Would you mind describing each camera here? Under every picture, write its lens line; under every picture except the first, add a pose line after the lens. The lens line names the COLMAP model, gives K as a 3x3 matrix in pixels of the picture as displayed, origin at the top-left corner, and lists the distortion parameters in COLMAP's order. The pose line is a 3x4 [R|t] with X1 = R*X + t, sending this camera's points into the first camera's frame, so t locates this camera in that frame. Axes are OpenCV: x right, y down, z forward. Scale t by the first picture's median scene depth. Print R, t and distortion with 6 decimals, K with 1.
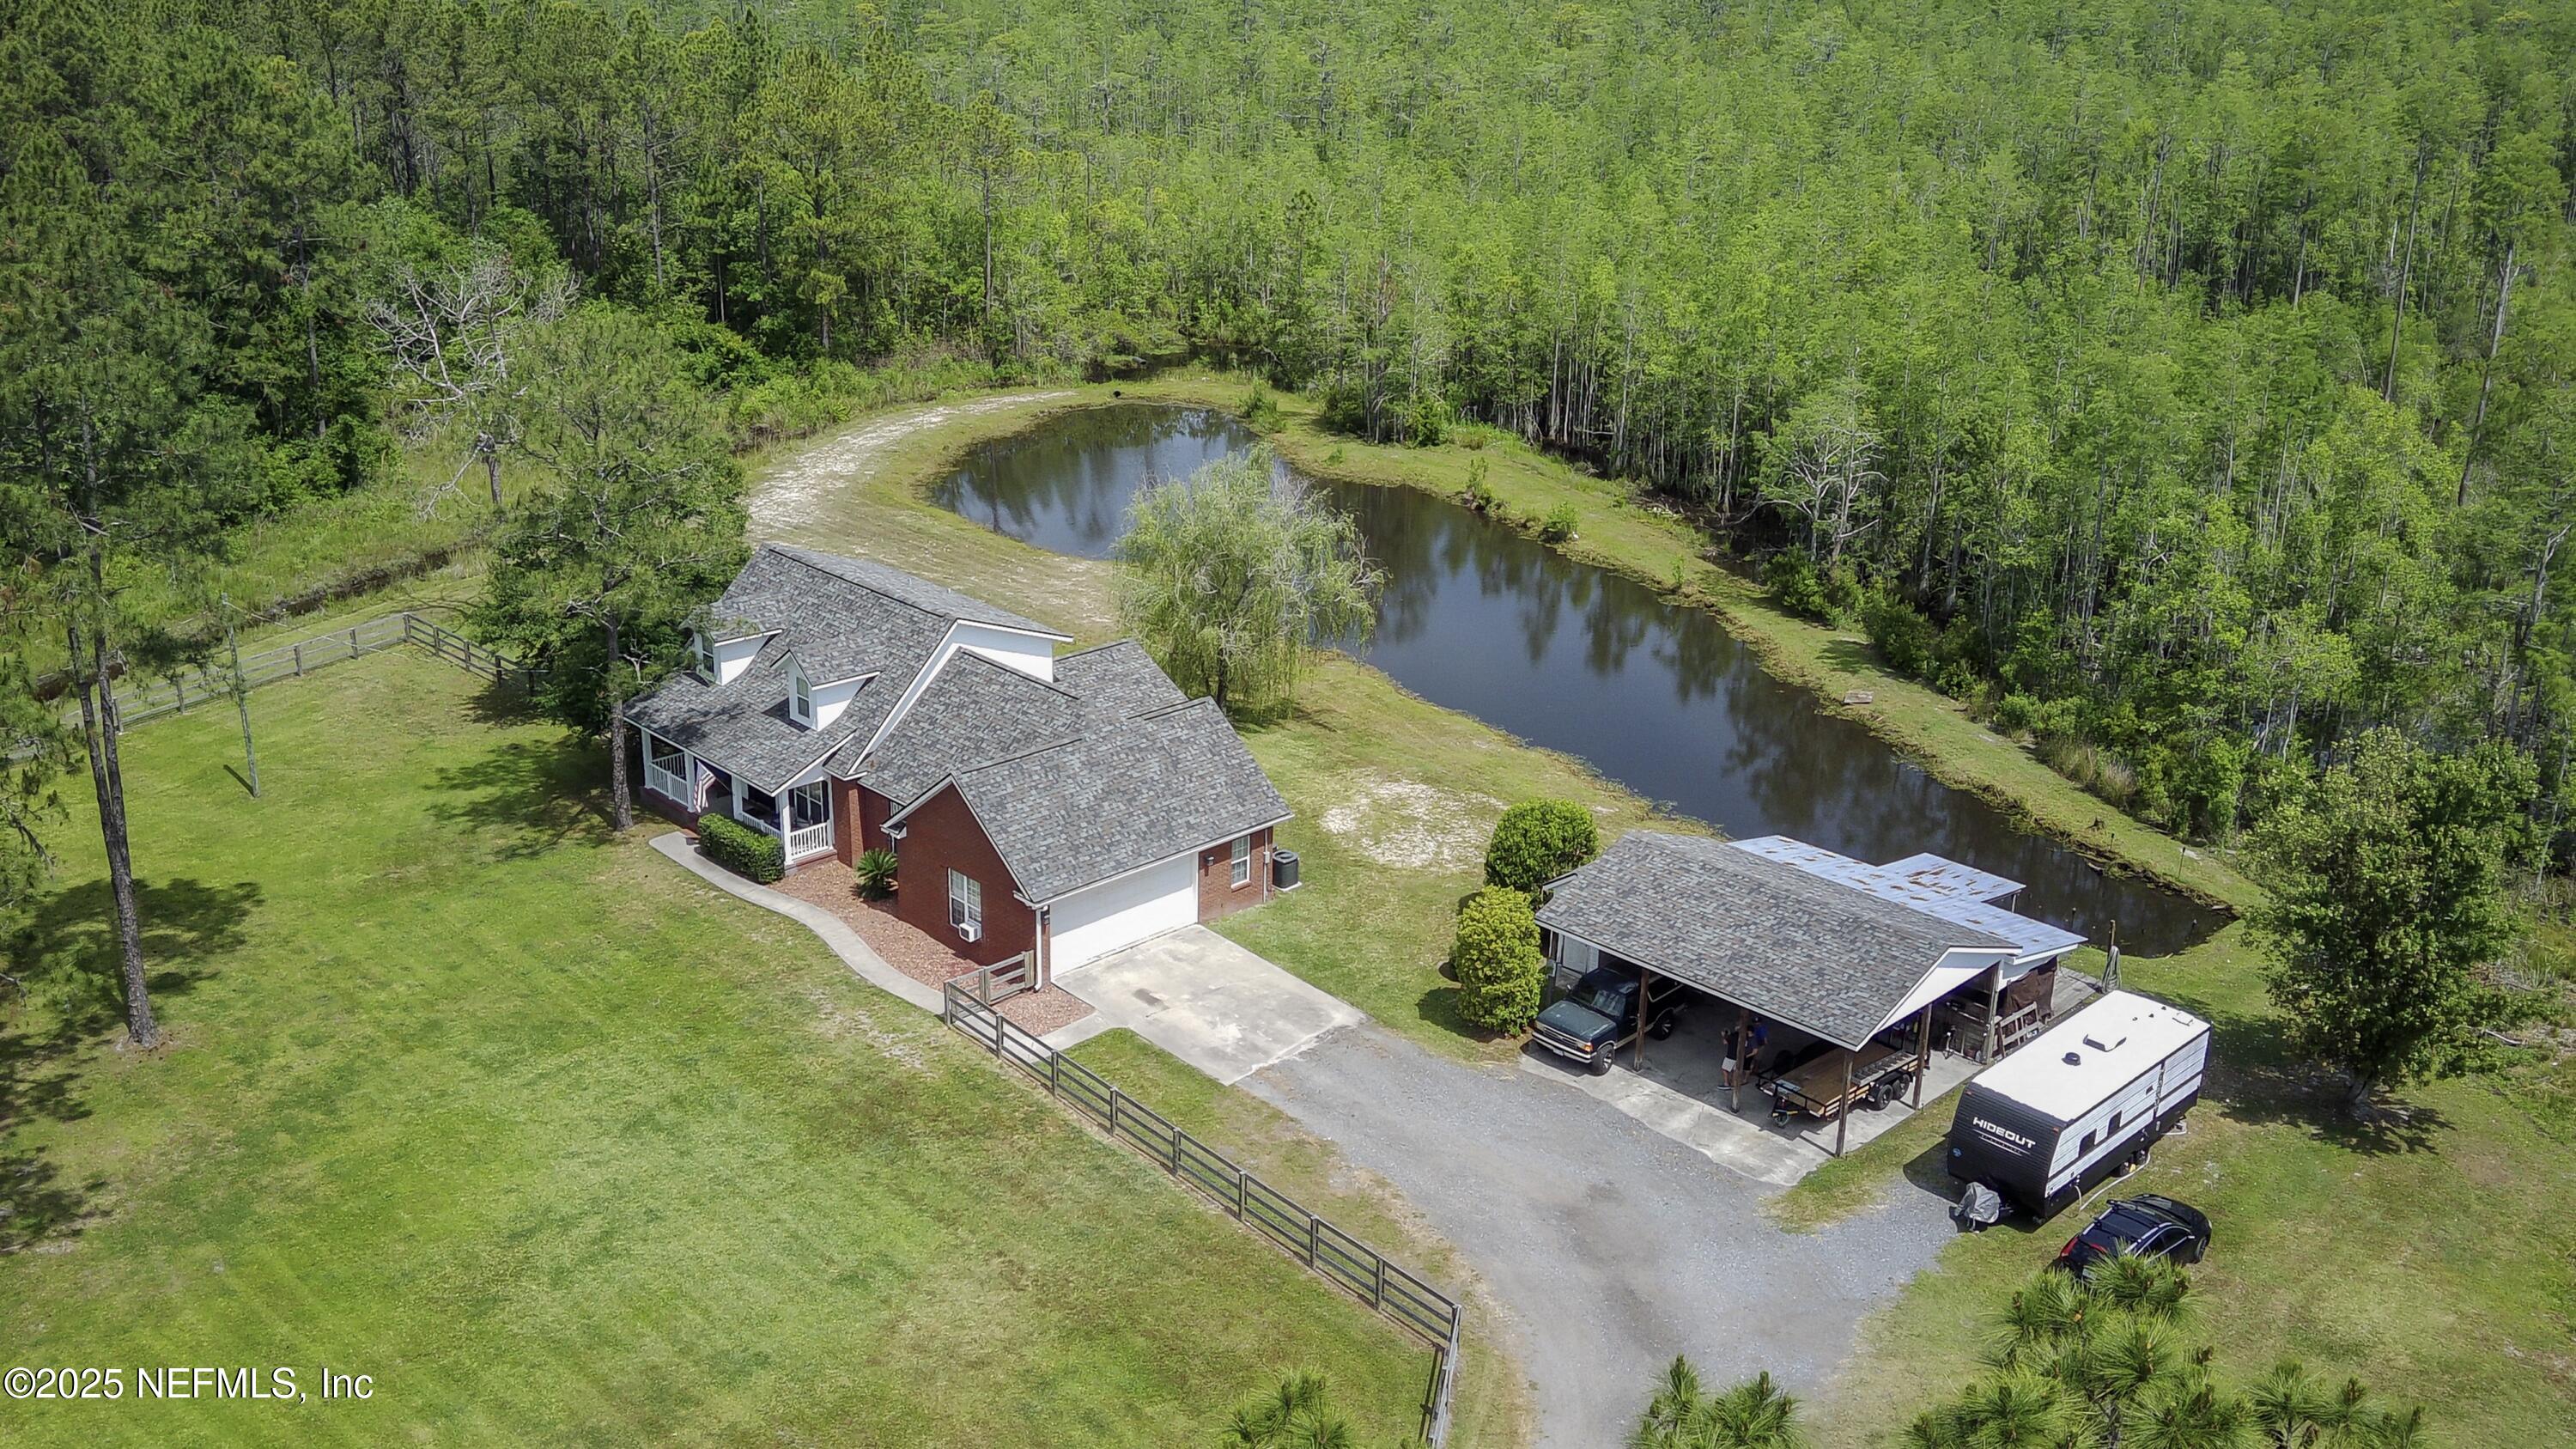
lens RADIAL K [[2026.7, 0, 1301.5], [0, 2026.7, 658.3], [0, 0, 1]] dist [0.128014, -0.205788]
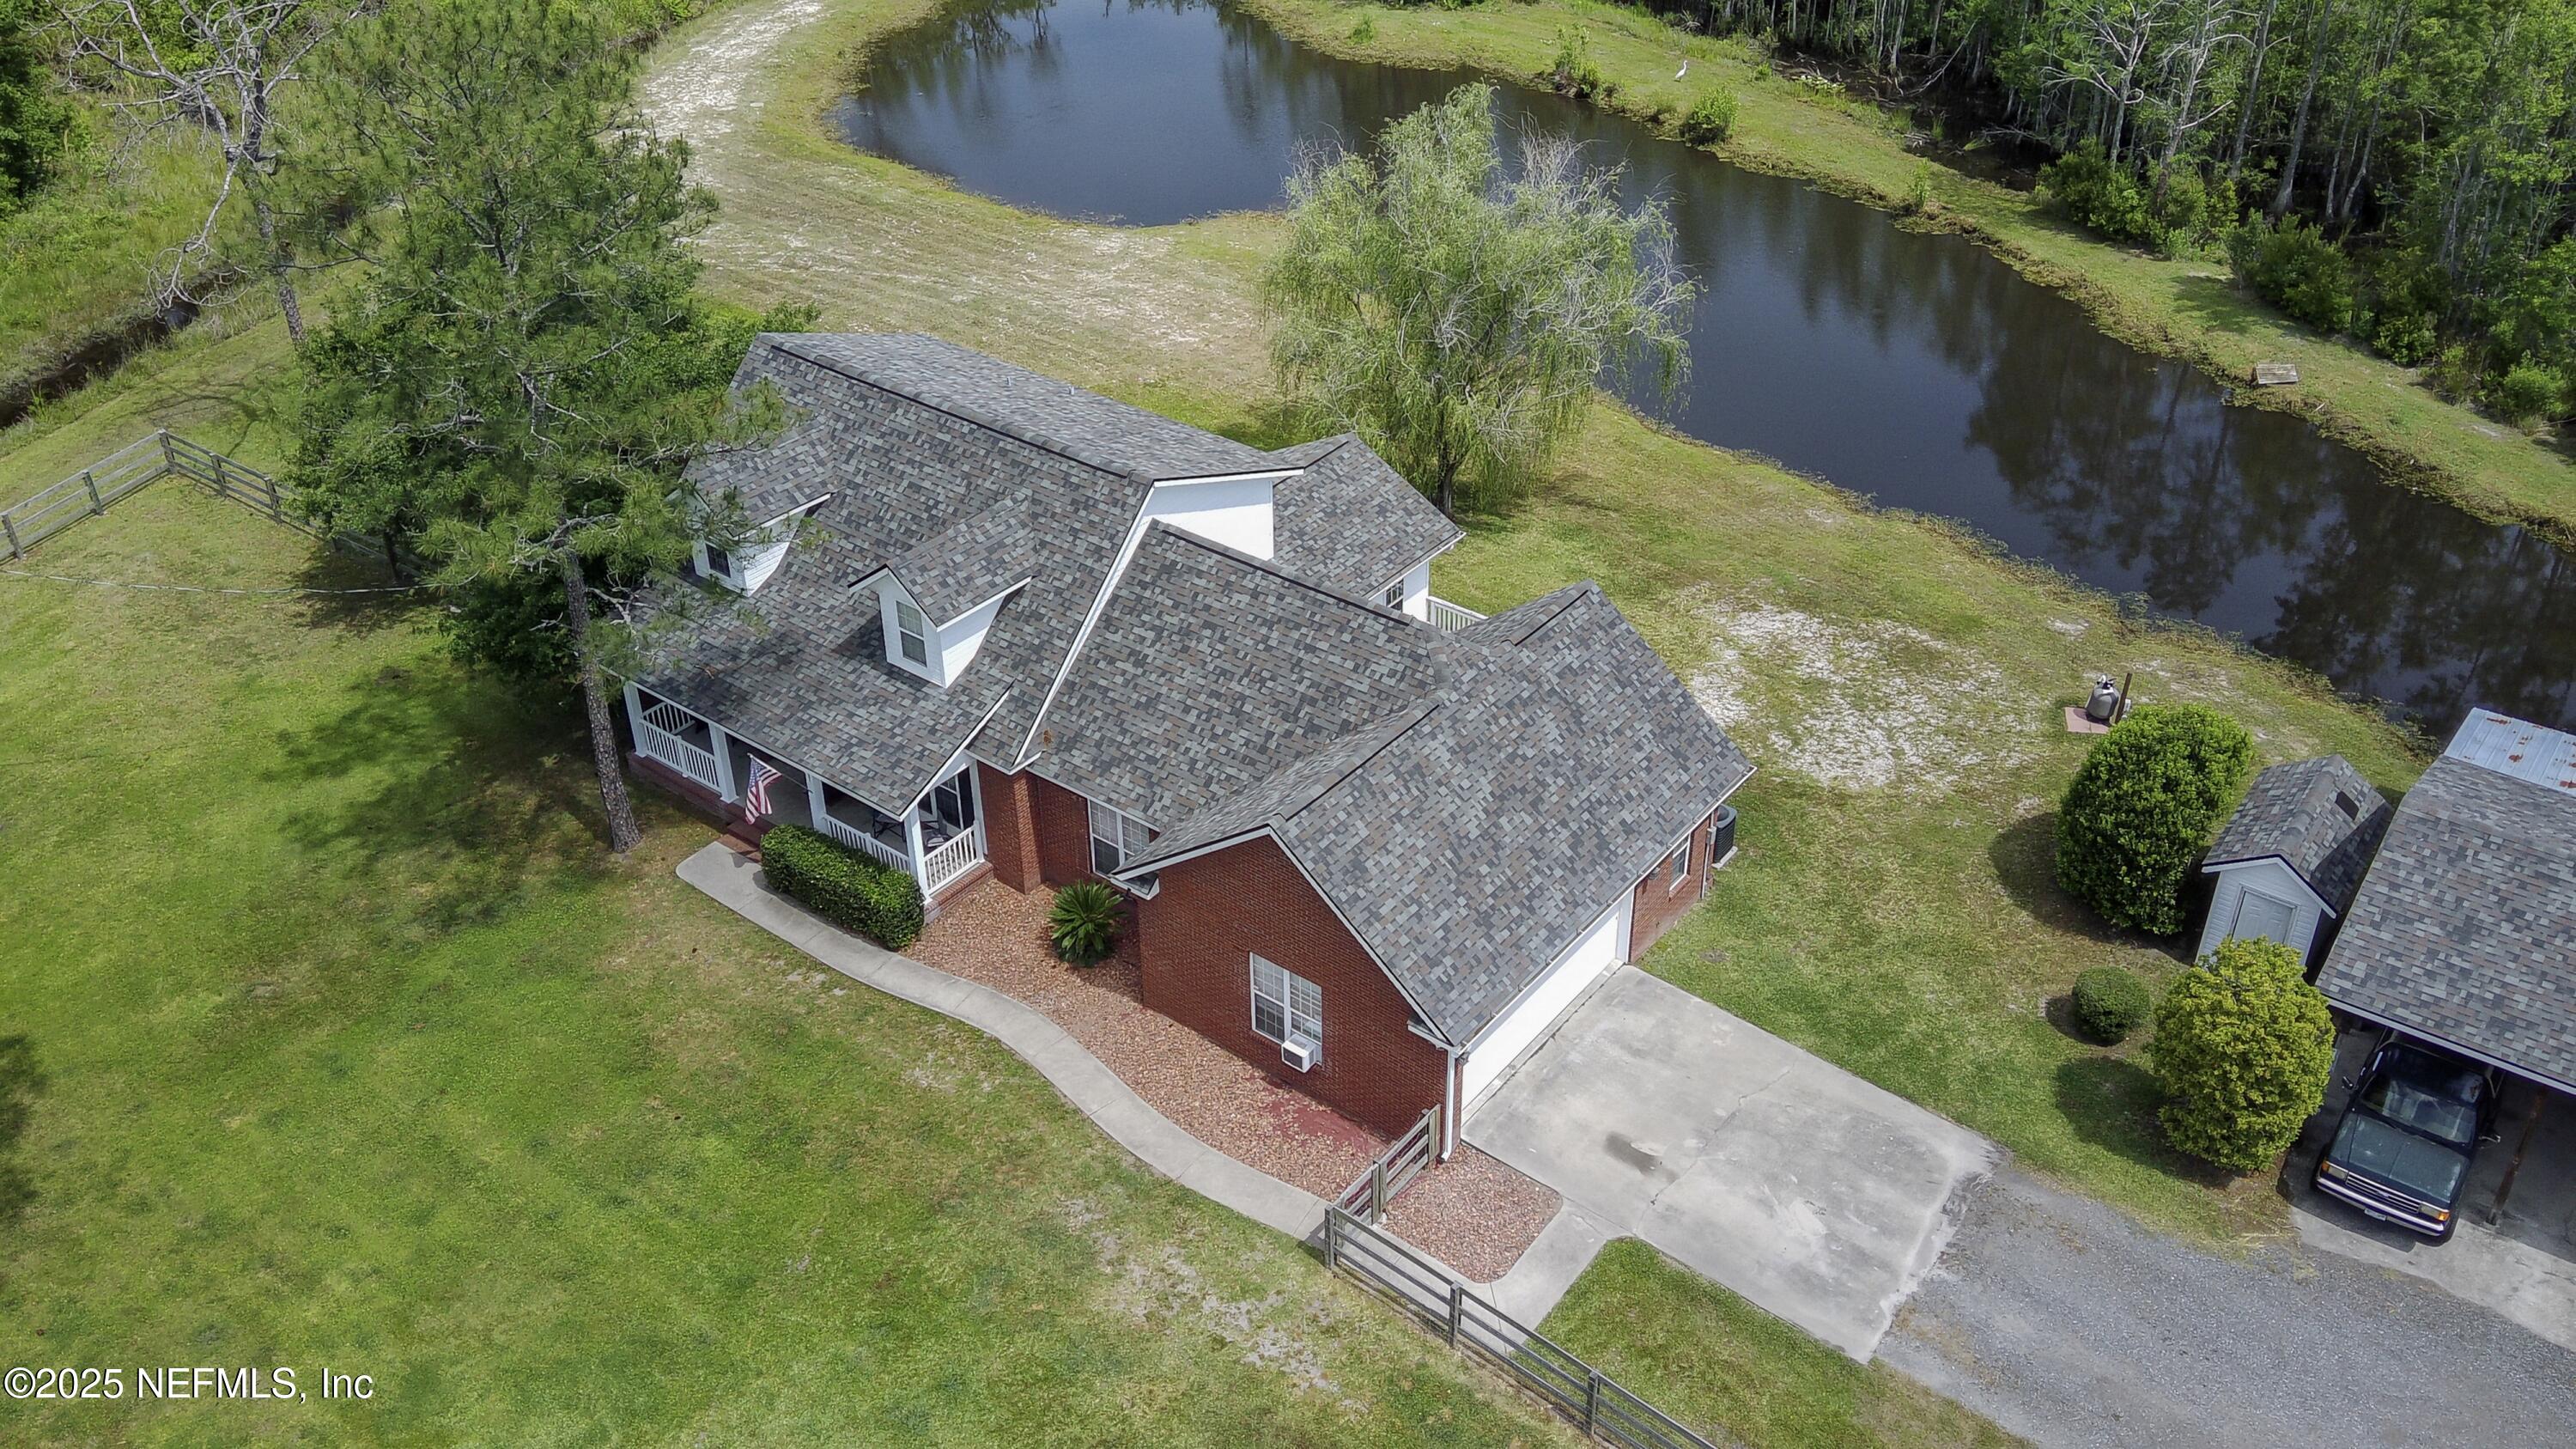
lens RADIAL K [[2026.7, 0, 1301.5], [0, 2026.7, 658.3], [0, 0, 1]] dist [0.128014, -0.205788]
pose [[0.991642, -0.096278, 0.085882, -0.180779], [0.073502, 0.968669, 0.237231, -0.106104], [-0.106032, -0.228936, 0.967650, 0.403594]]
